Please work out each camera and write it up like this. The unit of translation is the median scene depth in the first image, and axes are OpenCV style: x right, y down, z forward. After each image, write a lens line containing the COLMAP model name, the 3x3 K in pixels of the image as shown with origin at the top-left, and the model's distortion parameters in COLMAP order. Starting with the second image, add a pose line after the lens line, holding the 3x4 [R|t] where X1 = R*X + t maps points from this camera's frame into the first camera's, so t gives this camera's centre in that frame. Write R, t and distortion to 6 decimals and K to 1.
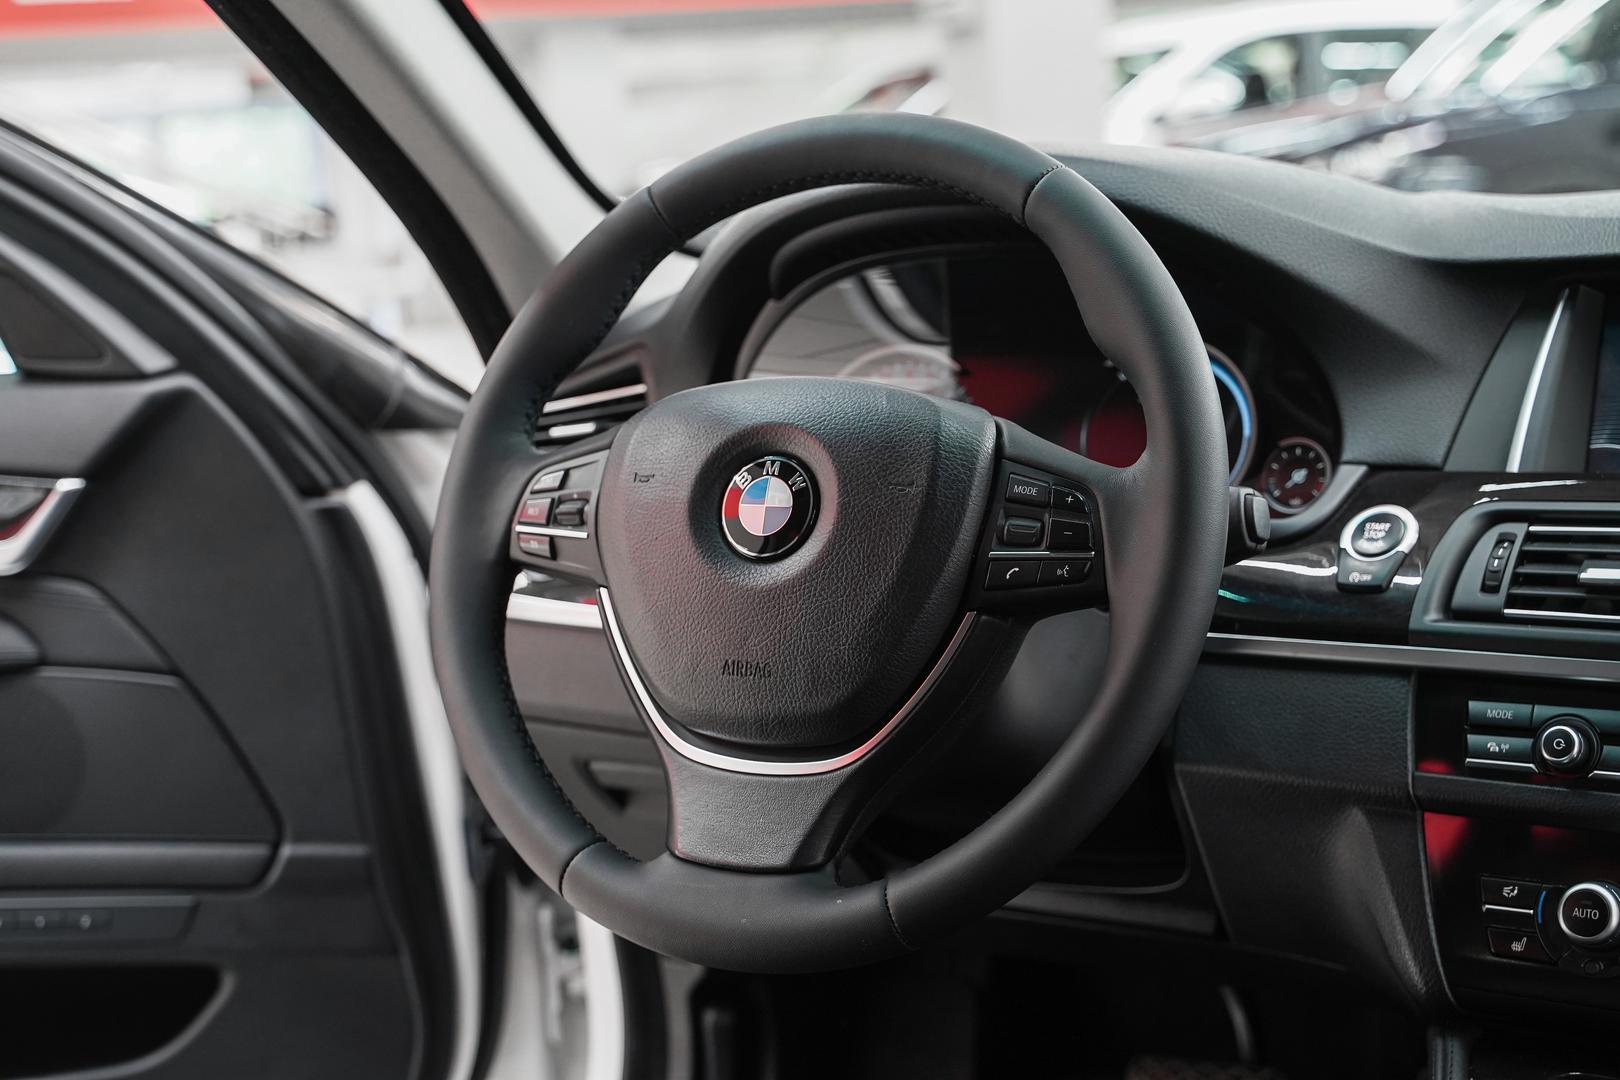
lens RADIAL K [[2358.7, 0, 777.1], [0, 2358.7, 533.7], [0, 0, 1]] dist [0.002737, 0.043842]
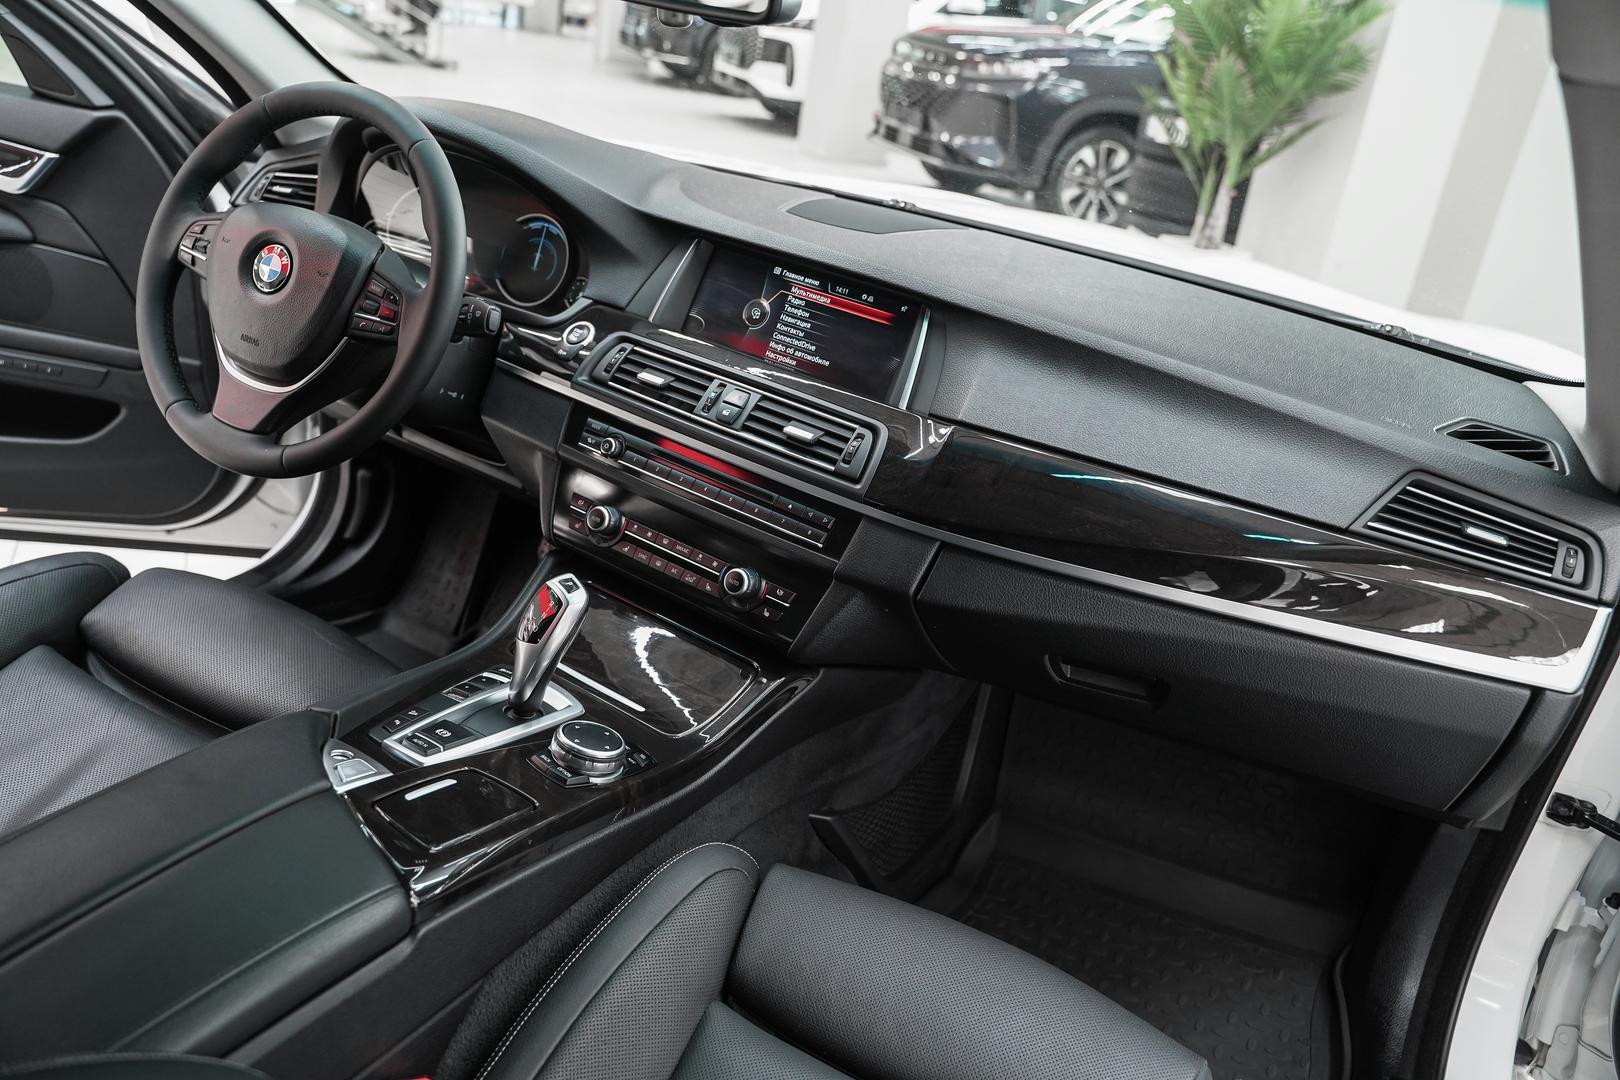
lens RADIAL K [[1279.7, 0, 800.2], [0, 1279.7, 537.1], [0, 0, 1]] dist [-0.012059, 0.001700]
pose [[0.975827, 0.192991, 0.102544, 0.374642], [-0.212853, 0.945672, 0.245762, -0.159439], [-0.049543, -0.261648, 0.963891, -0.211100]]
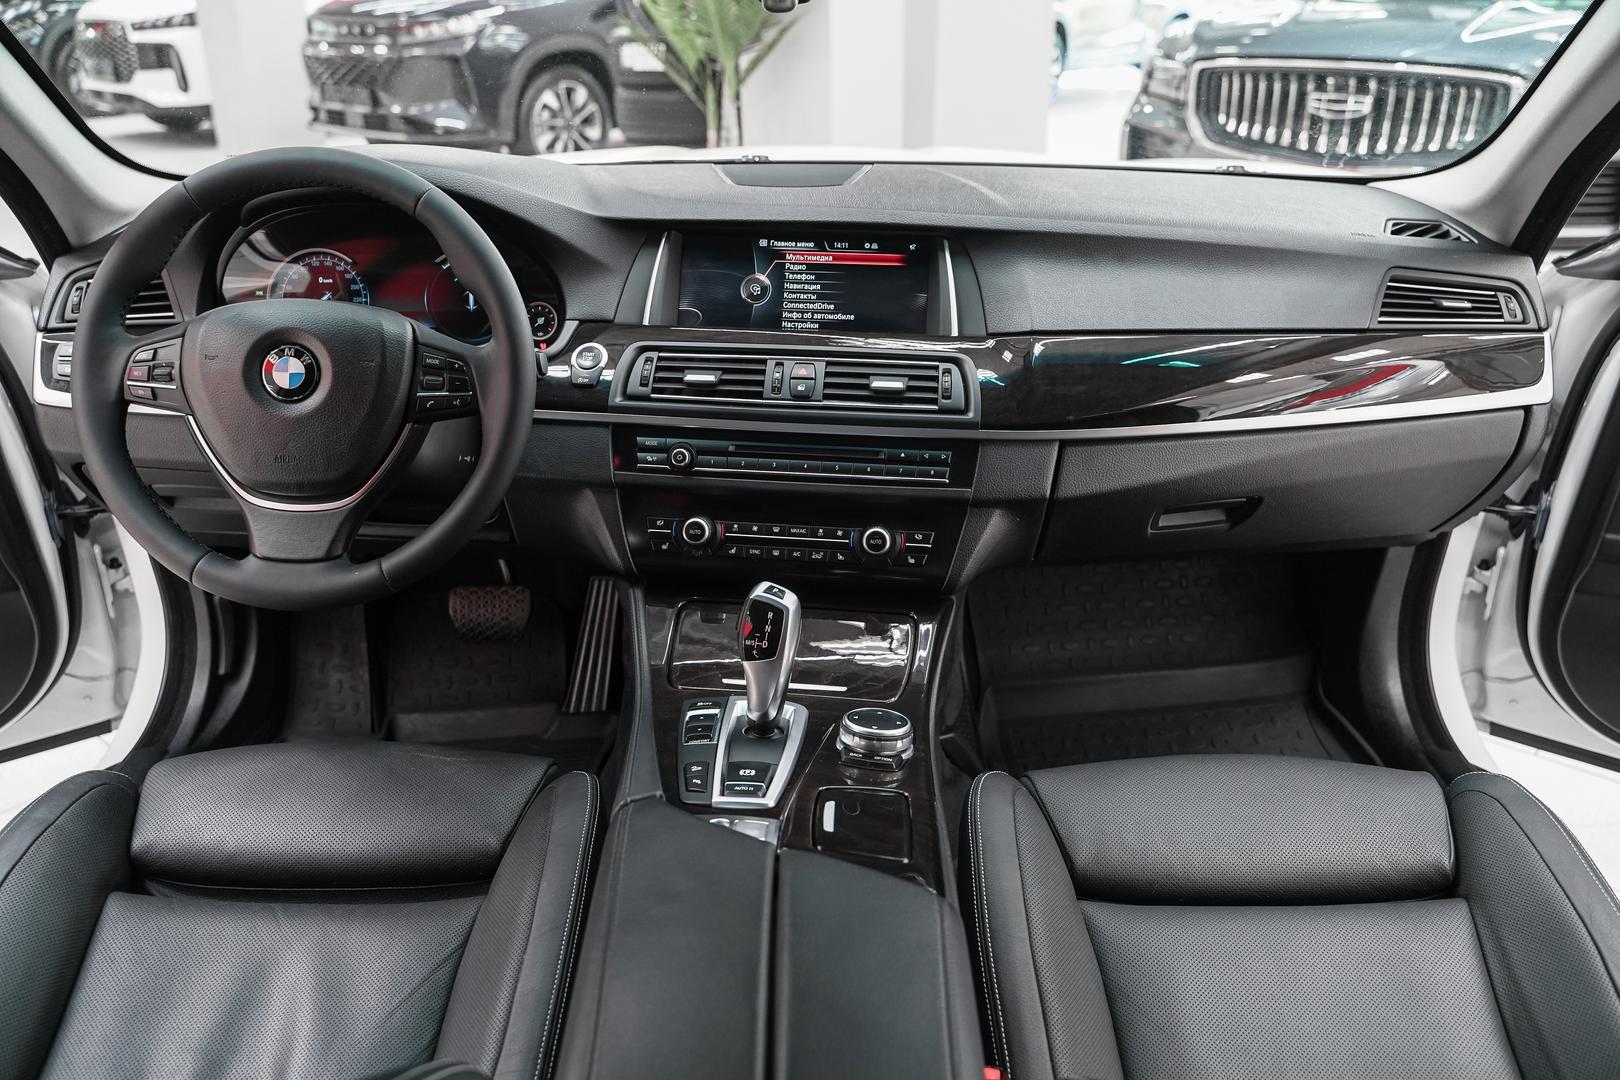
lens RADIAL K [[1279.7, 0, 800.2], [0, 1279.7, 537.1], [0, 0, 1]] dist [-0.012059, 0.001700]
pose [[0.877837, -0.124969, 0.462370, -0.126486], [0.009208, 0.969586, 0.244576, -0.122419], [-0.478872, -0.210440, 0.852289, -0.091171]]
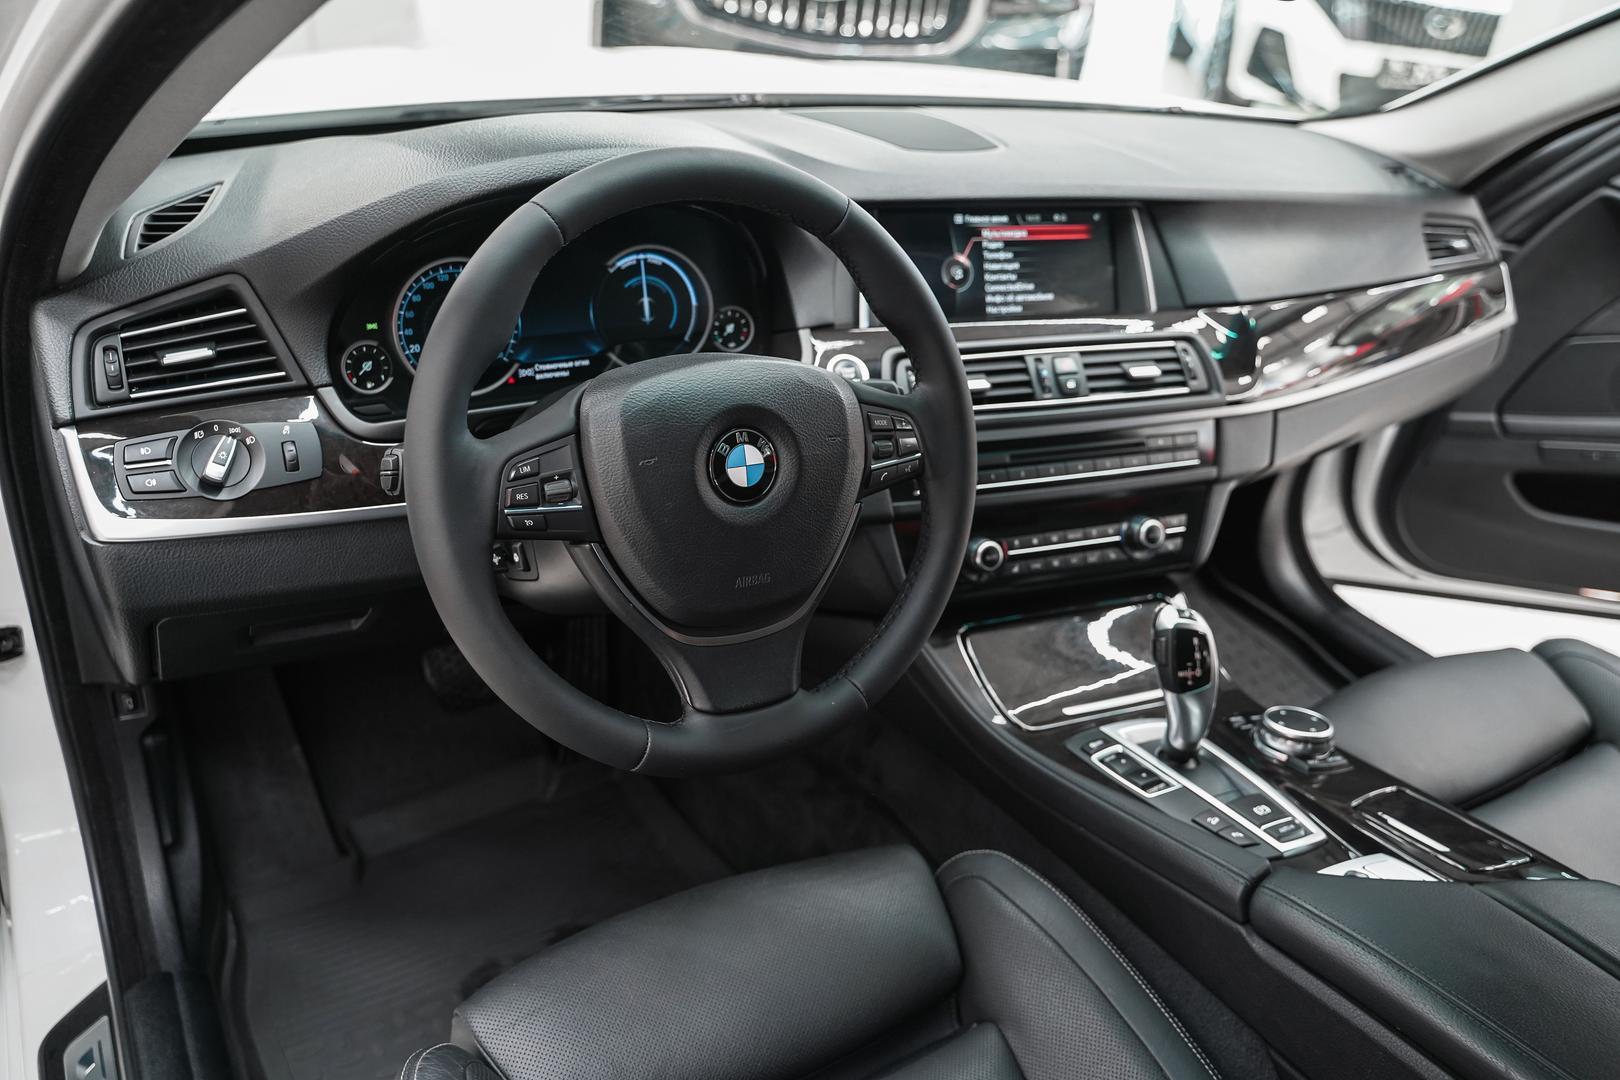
lens RADIAL K [[1279.7, 0, 800.2], [0, 1279.7, 537.1], [0, 0, 1]] dist [-0.012059, 0.001700]
pose [[0.496740, -0.306769, 0.811876, -0.579099], [-0.003364, 0.934762, 0.355260, -0.226829], [-0.867893, -0.179202, 0.463301, 0.573130]]
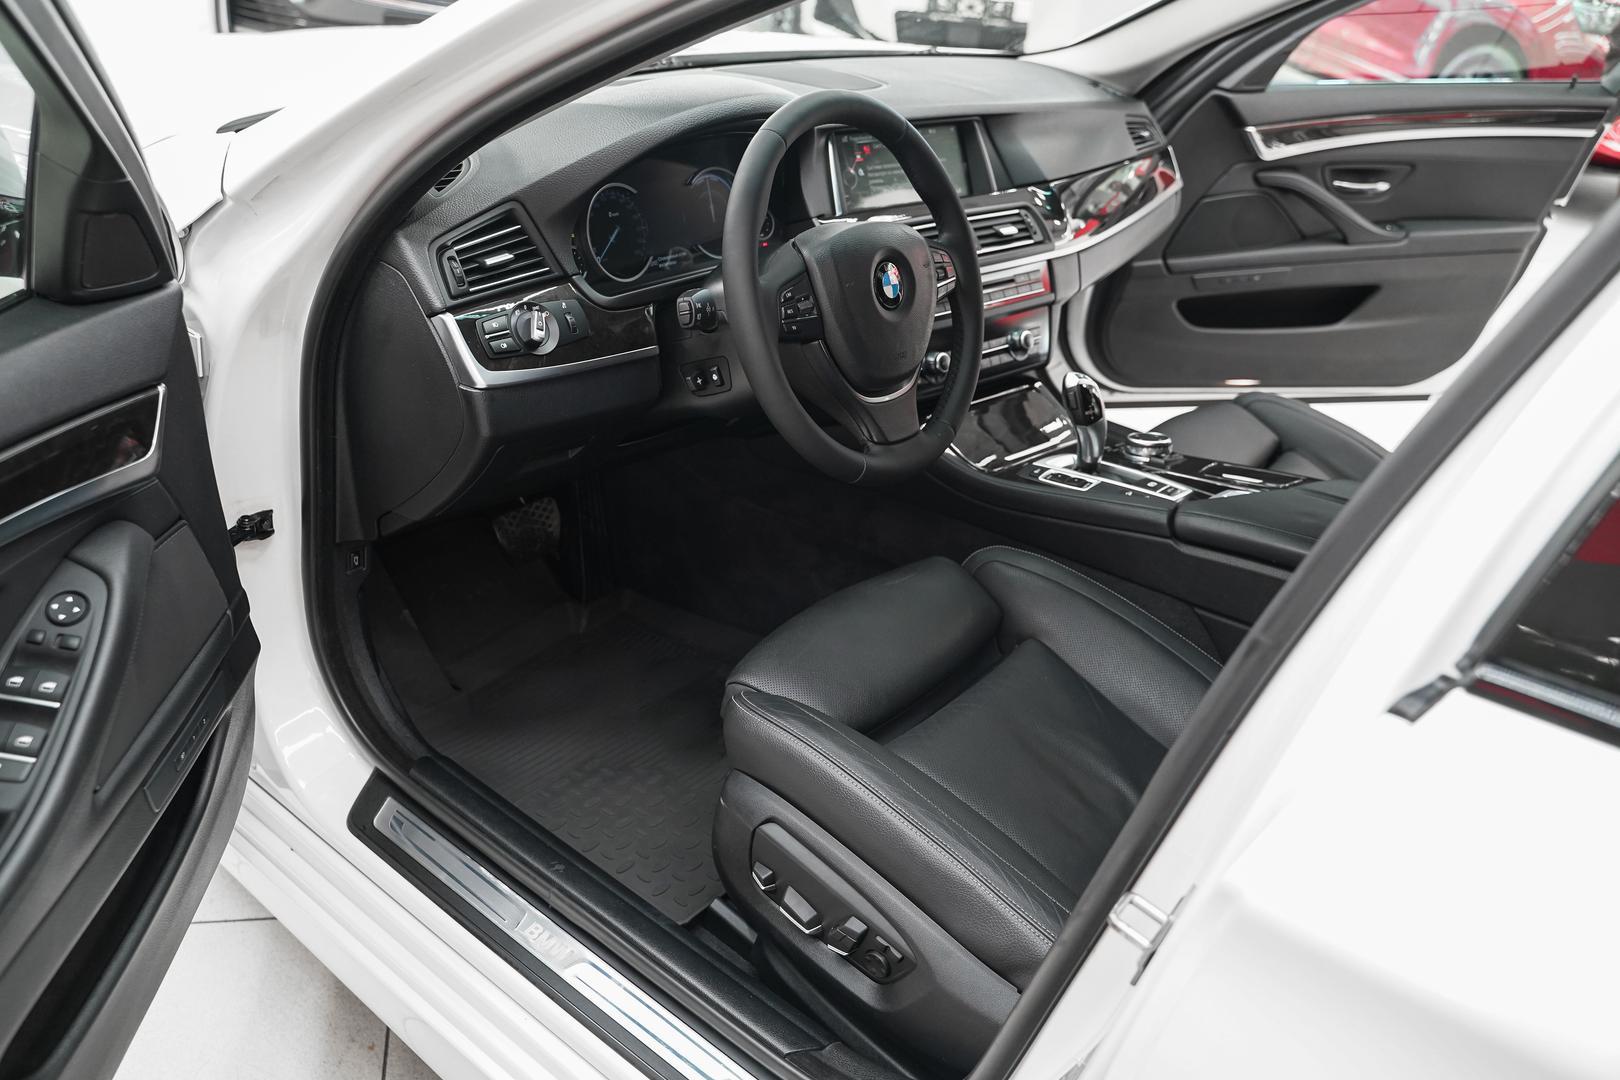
lens RADIAL K [[1309.3, 0, 769.1], [0, 1309.3, 542.5], [0, 0, 1]] dist [-0.013073, -0.001607]
pose [[0.185319, -0.385931, 0.903722, -1.179922], [0.040667, 0.921876, 0.385345, -0.255921], [-0.981837, -0.034660, 0.186536, 0.816437]]
